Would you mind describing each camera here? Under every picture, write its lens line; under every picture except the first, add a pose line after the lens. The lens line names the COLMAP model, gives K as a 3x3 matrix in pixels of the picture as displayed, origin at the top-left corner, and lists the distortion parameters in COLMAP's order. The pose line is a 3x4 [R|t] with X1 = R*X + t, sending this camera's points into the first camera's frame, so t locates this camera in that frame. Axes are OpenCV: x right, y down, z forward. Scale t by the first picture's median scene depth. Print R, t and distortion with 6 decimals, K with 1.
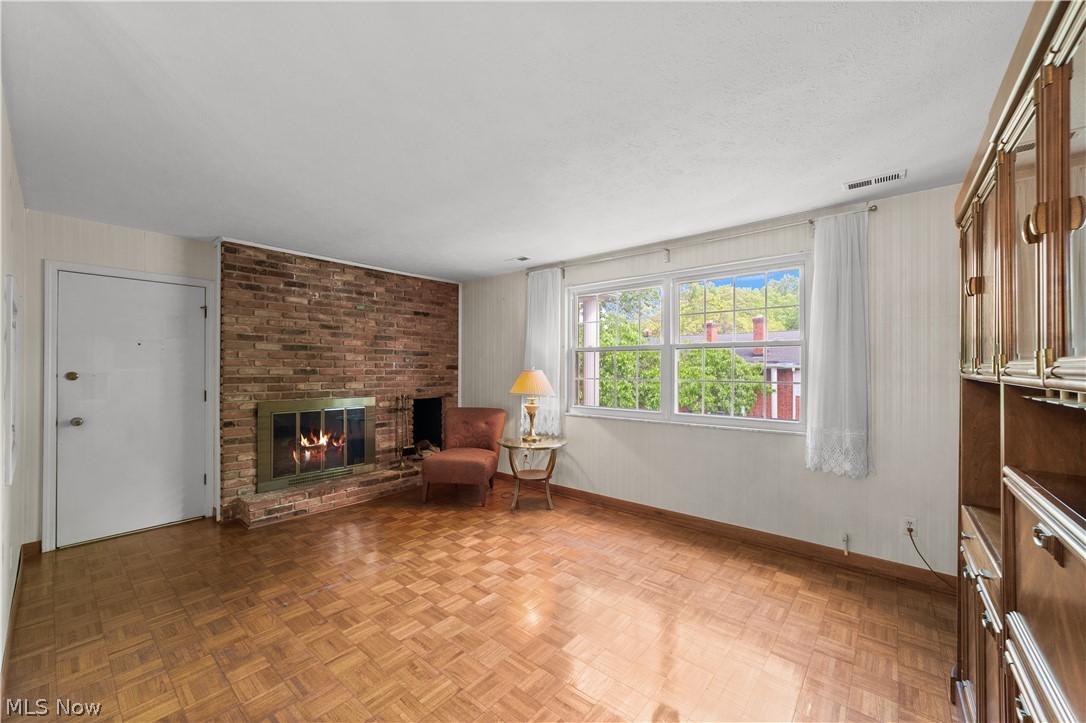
lens RADIAL K [[418.6, 0, 544.7], [0, 418.6, 365.1], [0, 0, 1]] dist [-0.018678, 0.008195]
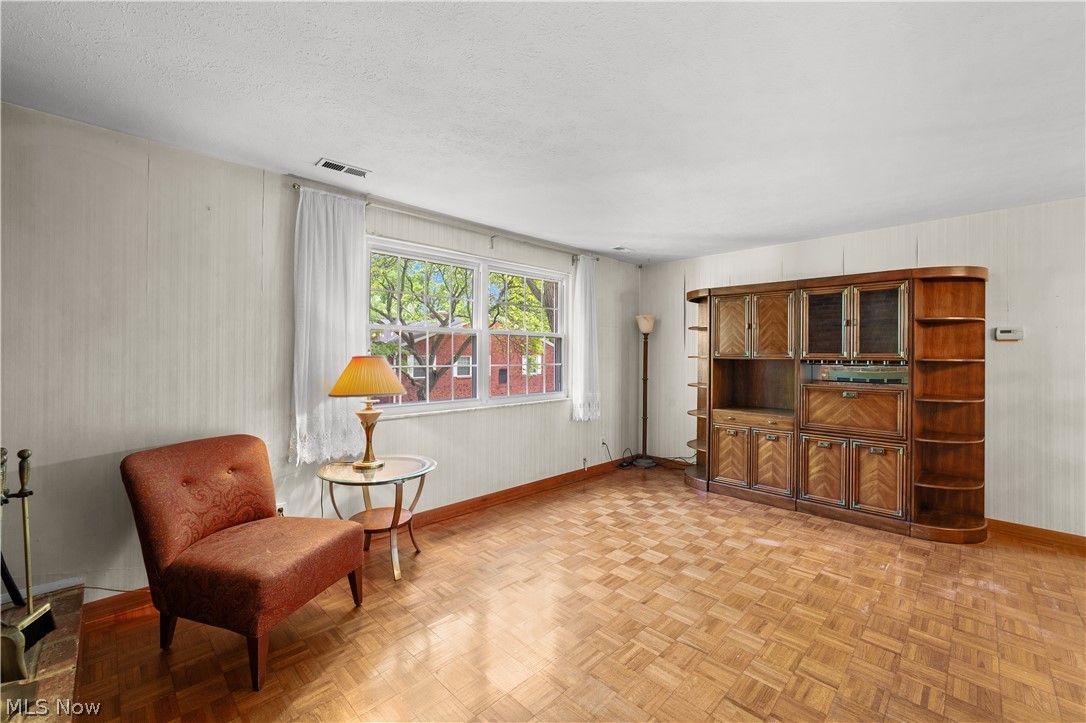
lens RADIAL K [[447.1, 0, 545.2], [0, 447.1, 354.2], [0, 0, 1]] dist [-0.000294, 0.000233]
pose [[0.076191, -0.000209, 0.997093, -0.706322], [-0.018384, 0.999830, 0.001615, 0.005341], [-0.996924, -0.018454, 0.076174, 0.720642]]
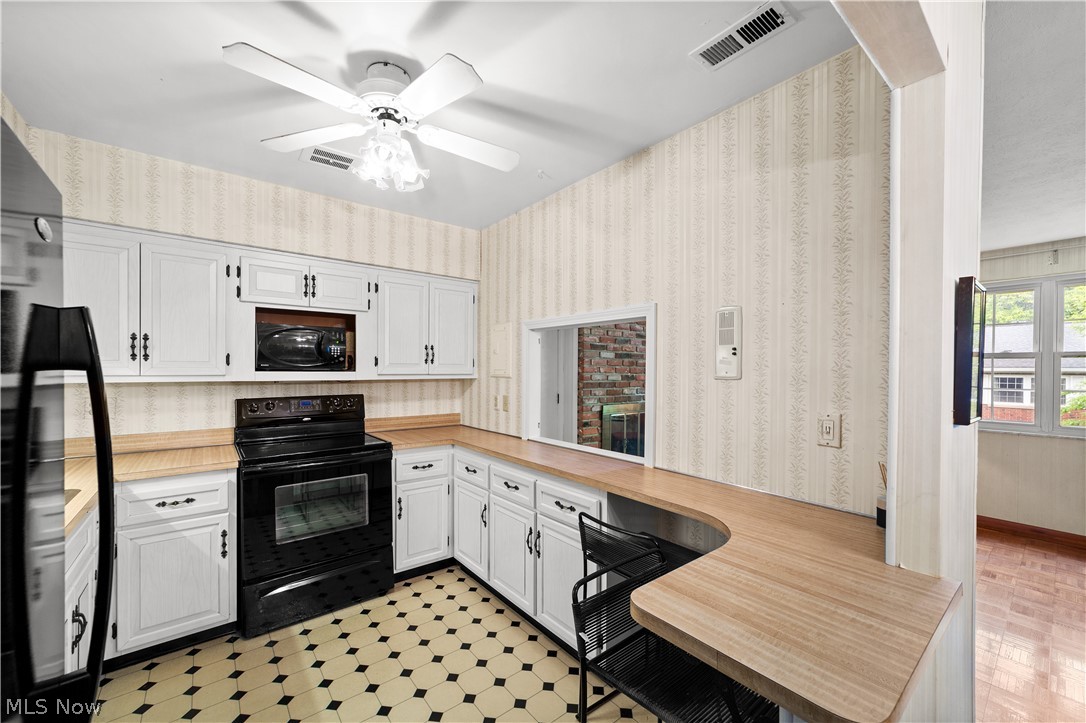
lens RADIAL K [[422.6, 0, 540.7], [0, 422.6, 371.8], [0, 0, 1]] dist [-0.017003, 0.008792]
pose [[0.980403, 0.007130, -0.196874, -0.582319], [-0.004138, 0.999870, 0.015606, -0.015628], [0.196959, -0.014485, 0.980305, -0.132081]]
